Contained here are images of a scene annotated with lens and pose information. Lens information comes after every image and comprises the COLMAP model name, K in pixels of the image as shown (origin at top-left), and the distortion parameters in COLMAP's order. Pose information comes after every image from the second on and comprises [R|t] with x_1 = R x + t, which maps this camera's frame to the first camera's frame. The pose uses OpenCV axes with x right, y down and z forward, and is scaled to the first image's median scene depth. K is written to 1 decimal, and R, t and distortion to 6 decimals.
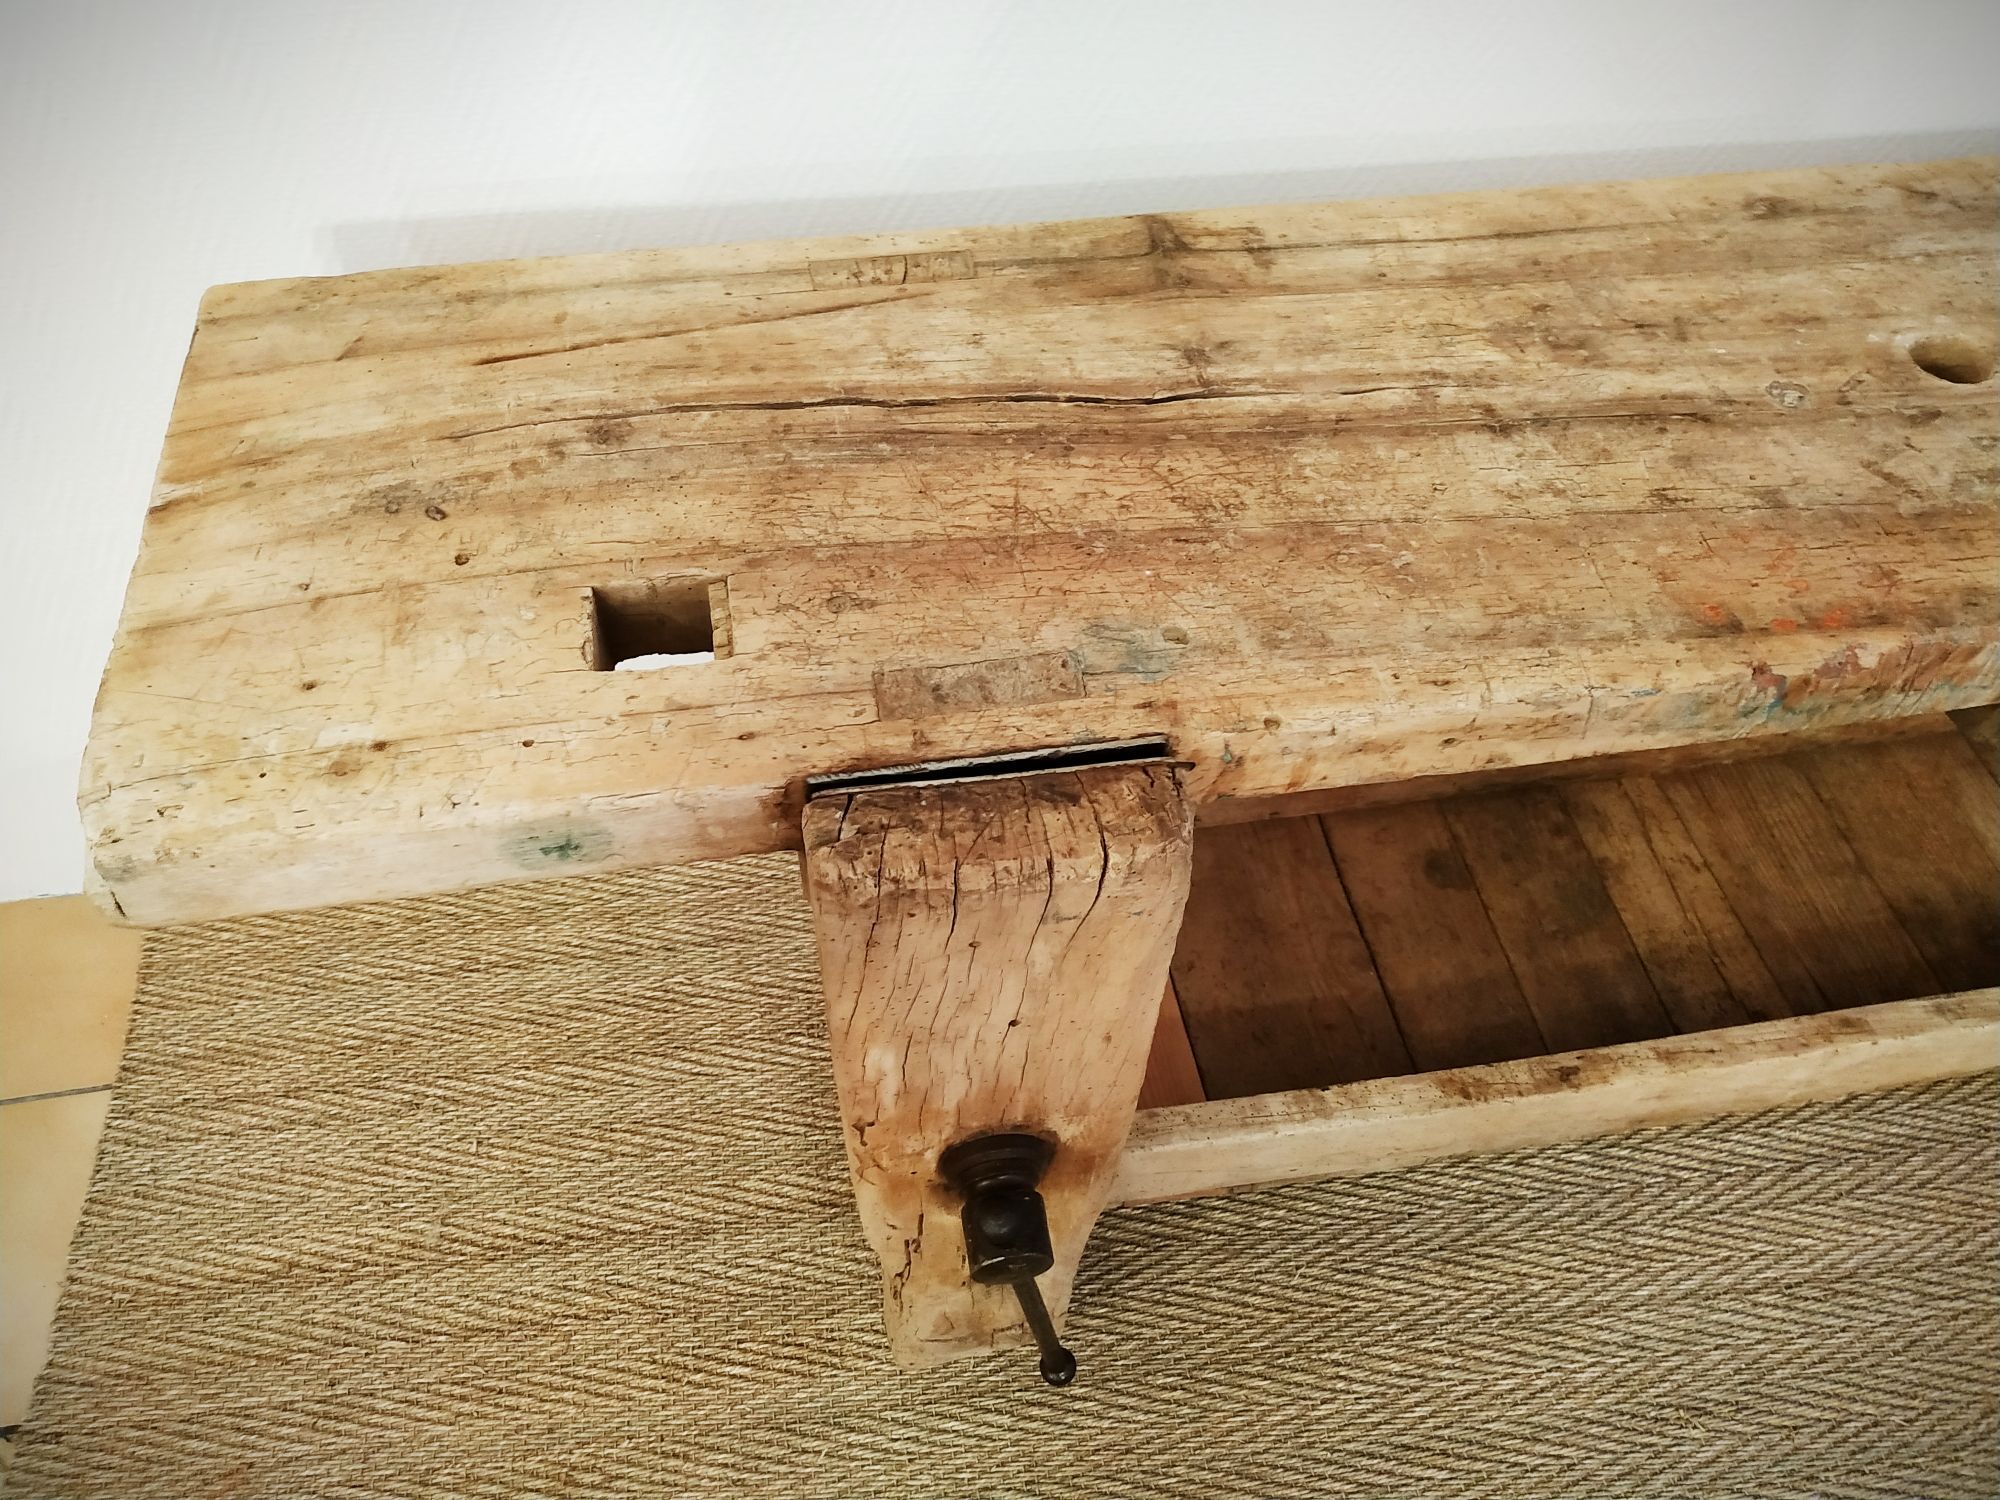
lens RADIAL K [[1450.4, 0, 996.0], [0, 1450.4, 761.8], [0, 0, 1]] dist [0.027038, -0.052441]
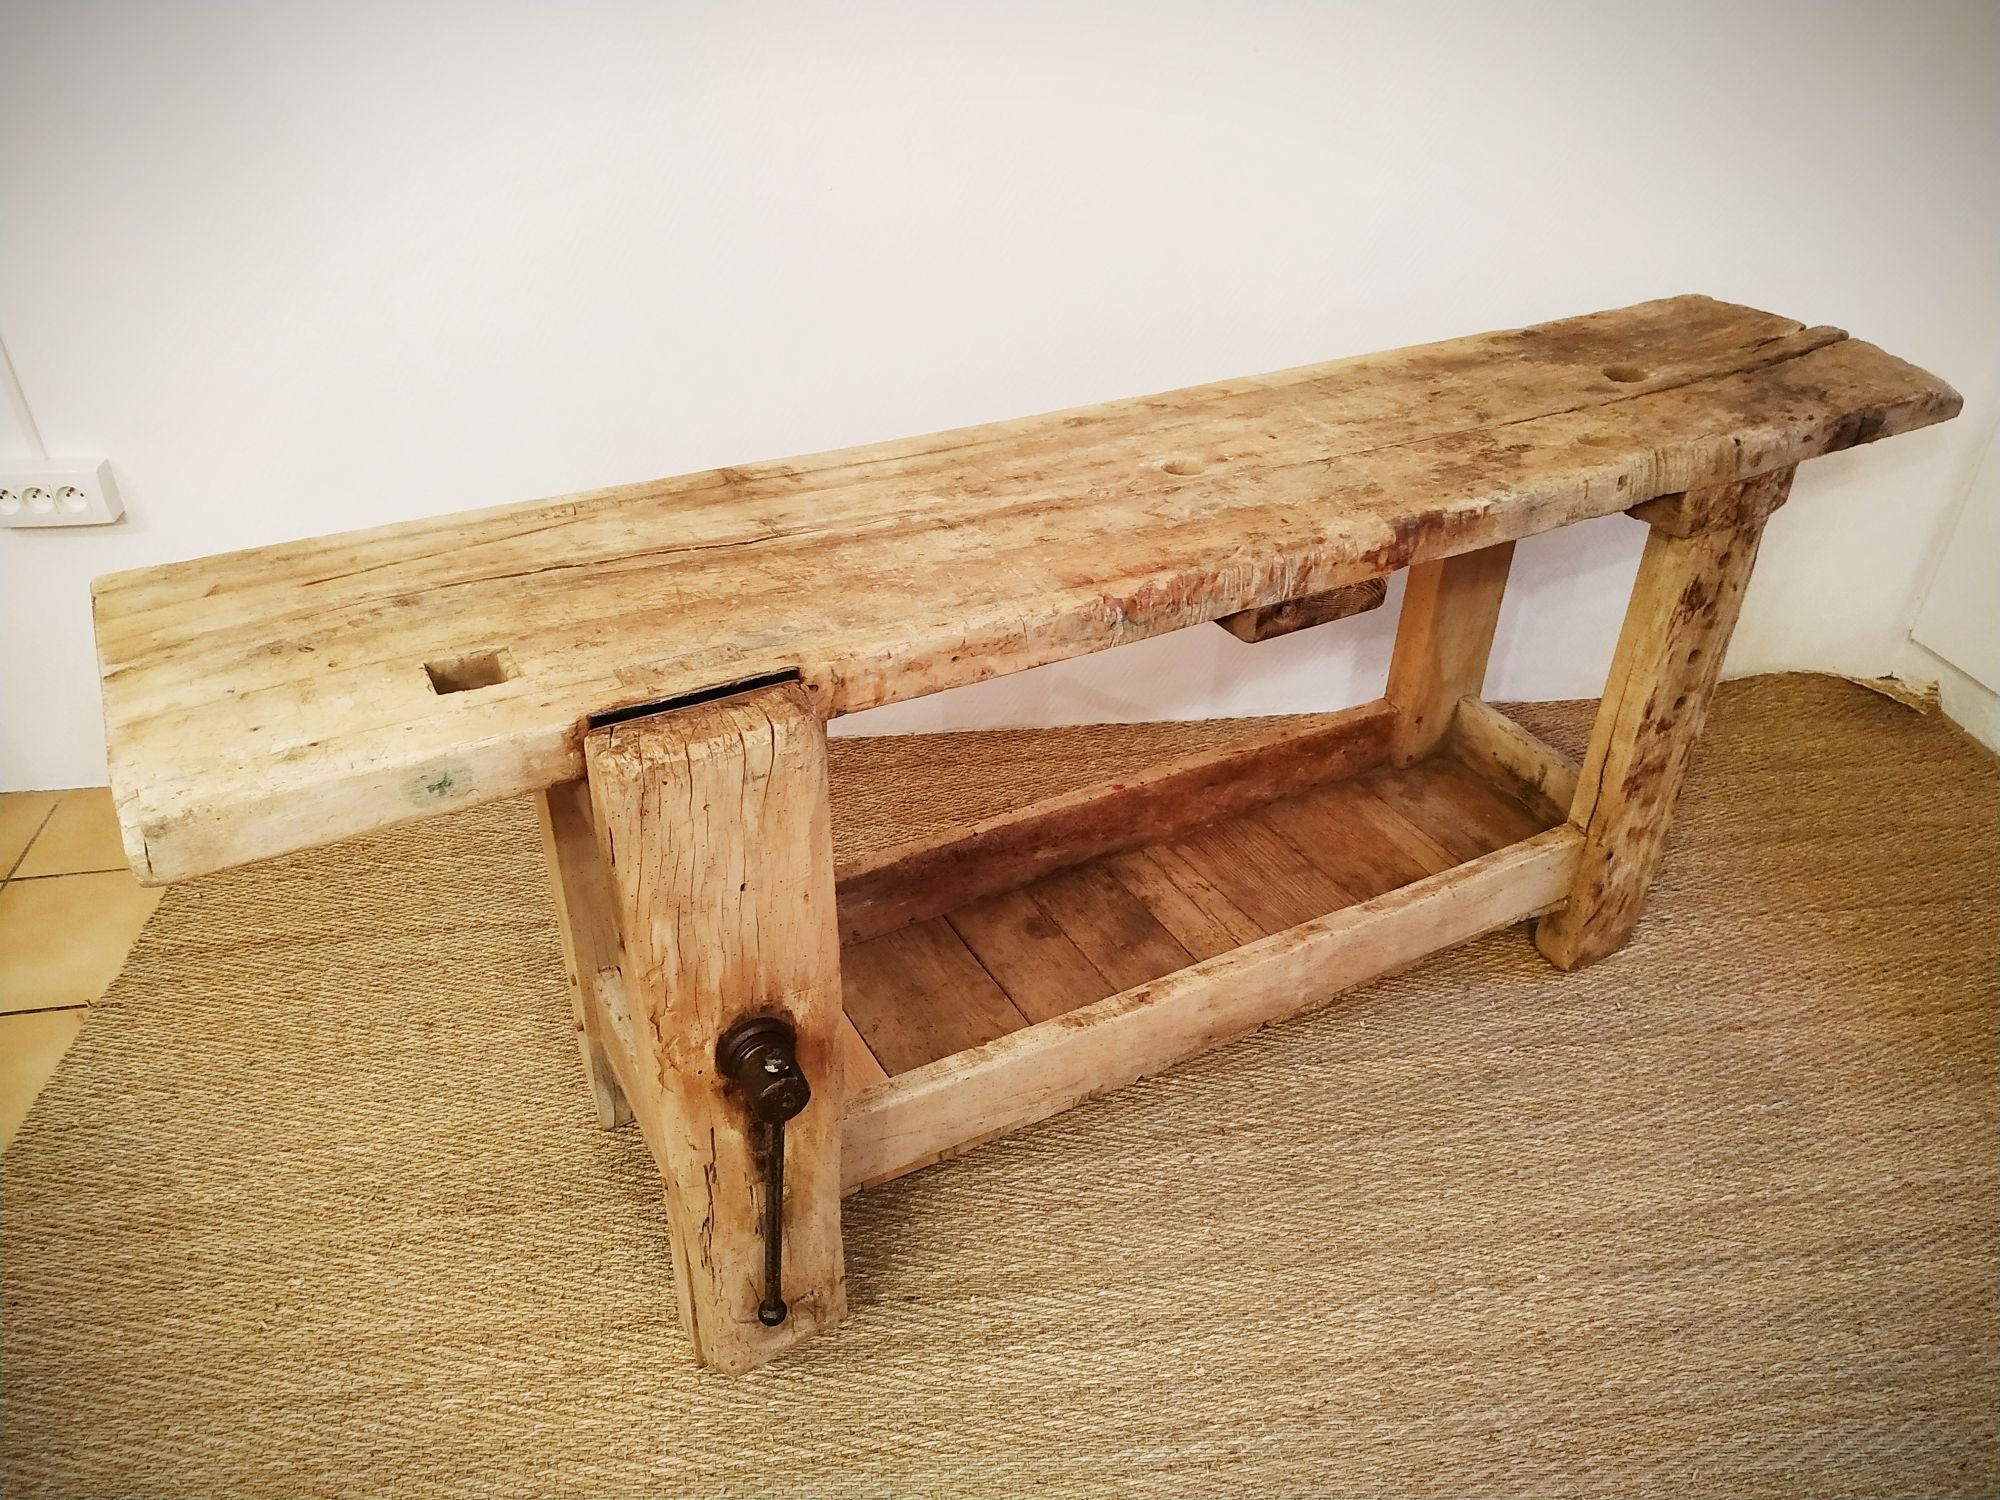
lens RADIAL K [[1442.0, 0, 1000.0], [0, 1442.0, 750.0], [0, 0, 1]] dist [0.061468, -0.119587]
pose [[0.942500, -0.184247, 0.278831, -0.114523], [0.264681, 0.920902, -0.286153, 0.478017], [-0.204053, 0.343500, 0.916717, -0.456220]]
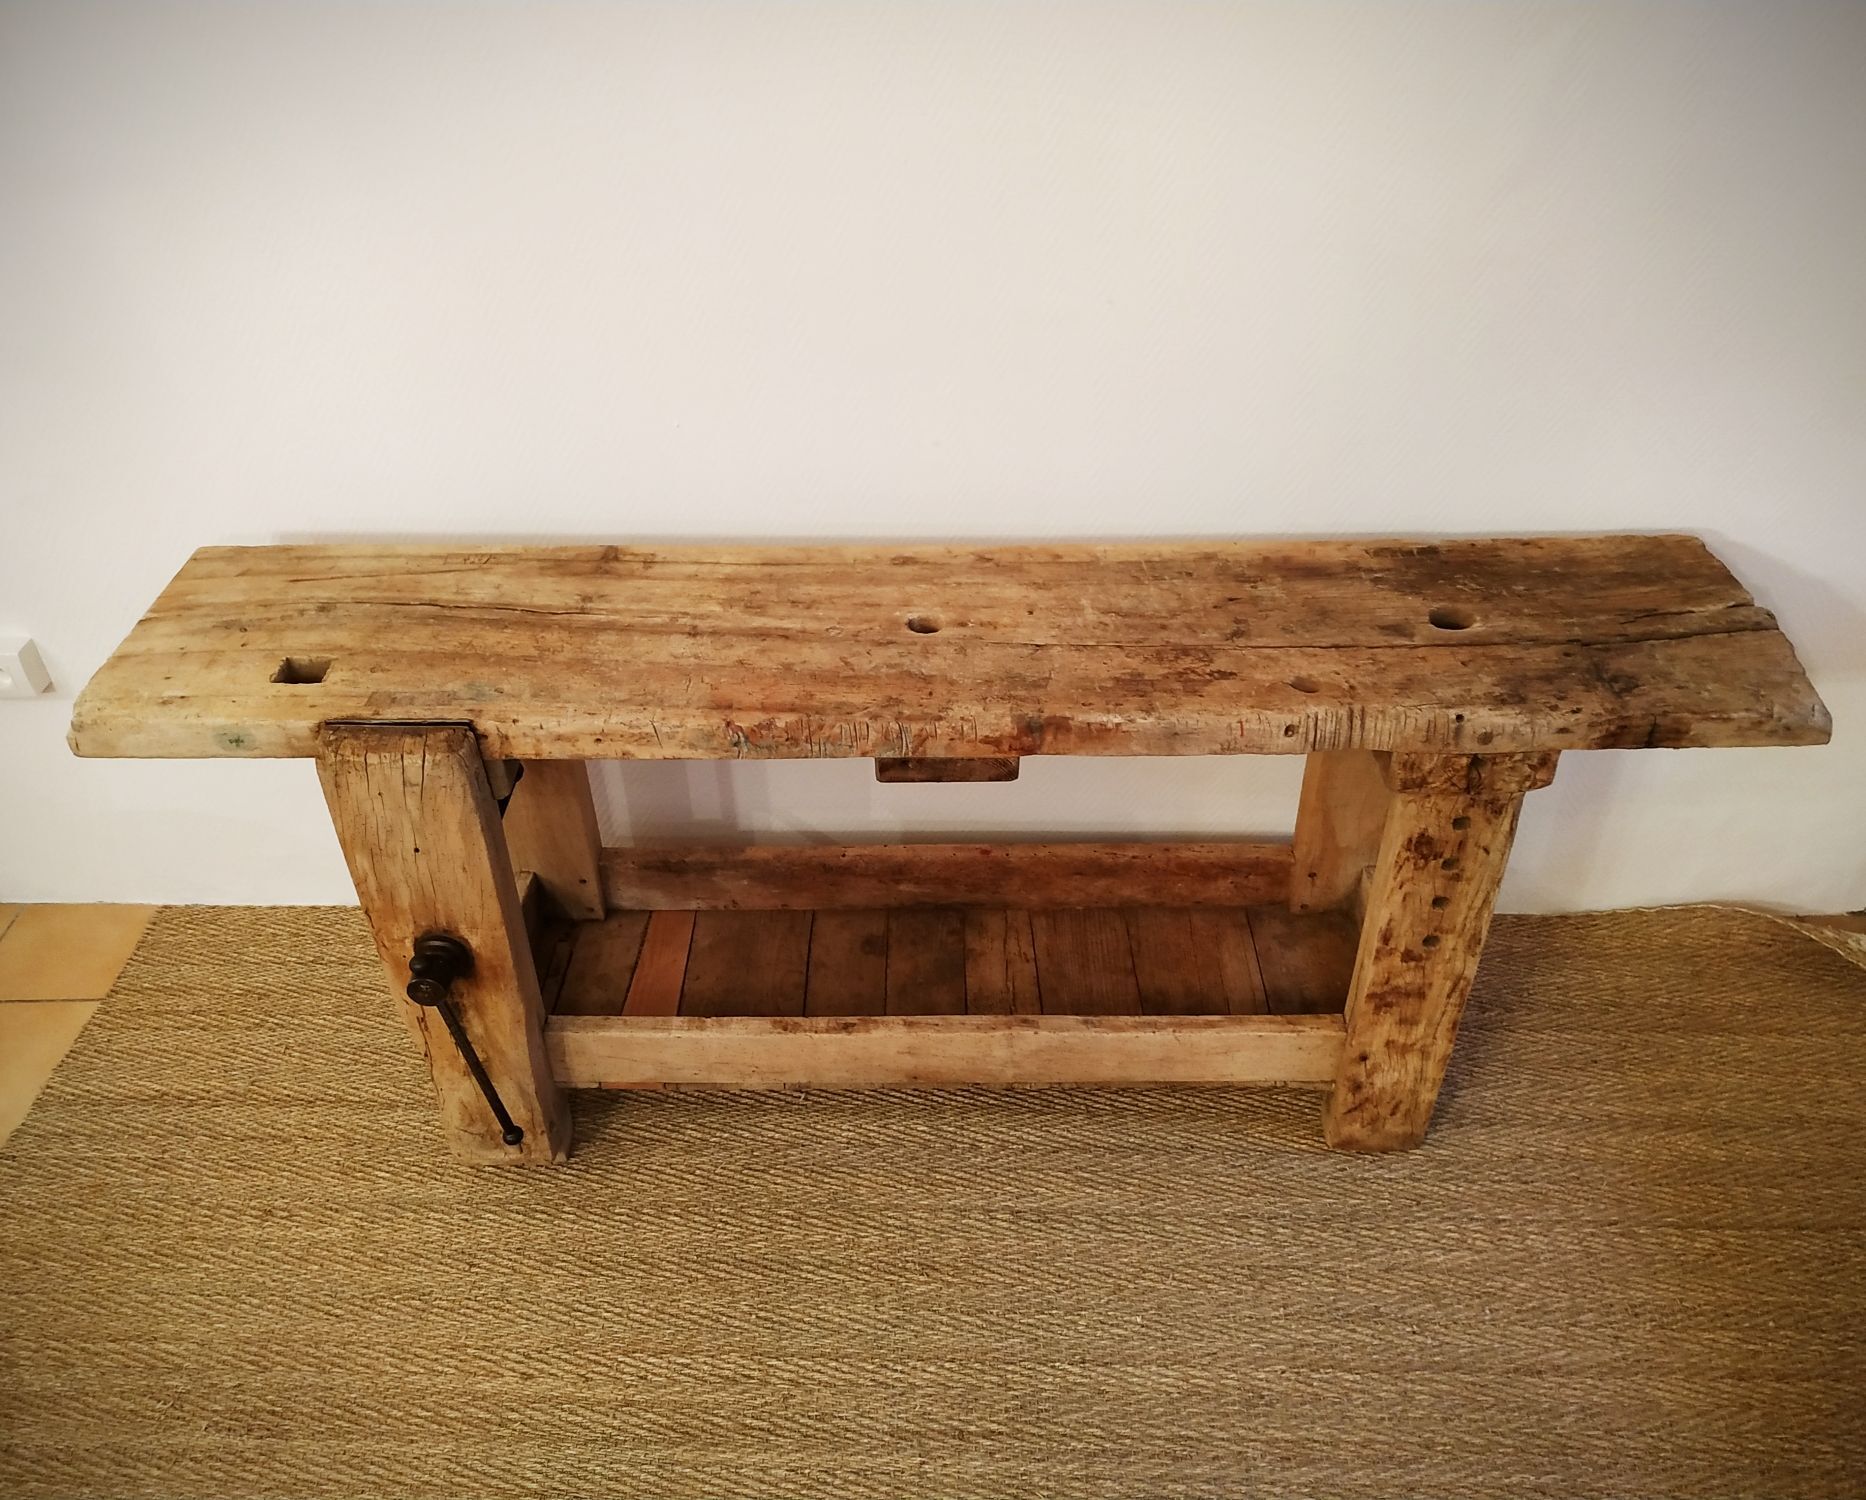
lens RADIAL K [[1442.4, 0, 938.5], [0, 1442.4, 741.6], [0, 0, 1]] dist [0.065343, -0.132848]
pose [[0.985461, 0.076302, -0.151806, 0.983417], [-0.114832, 0.957632, -0.264112, 0.444256], [0.125222, 0.277704, 0.952470, -0.972631]]
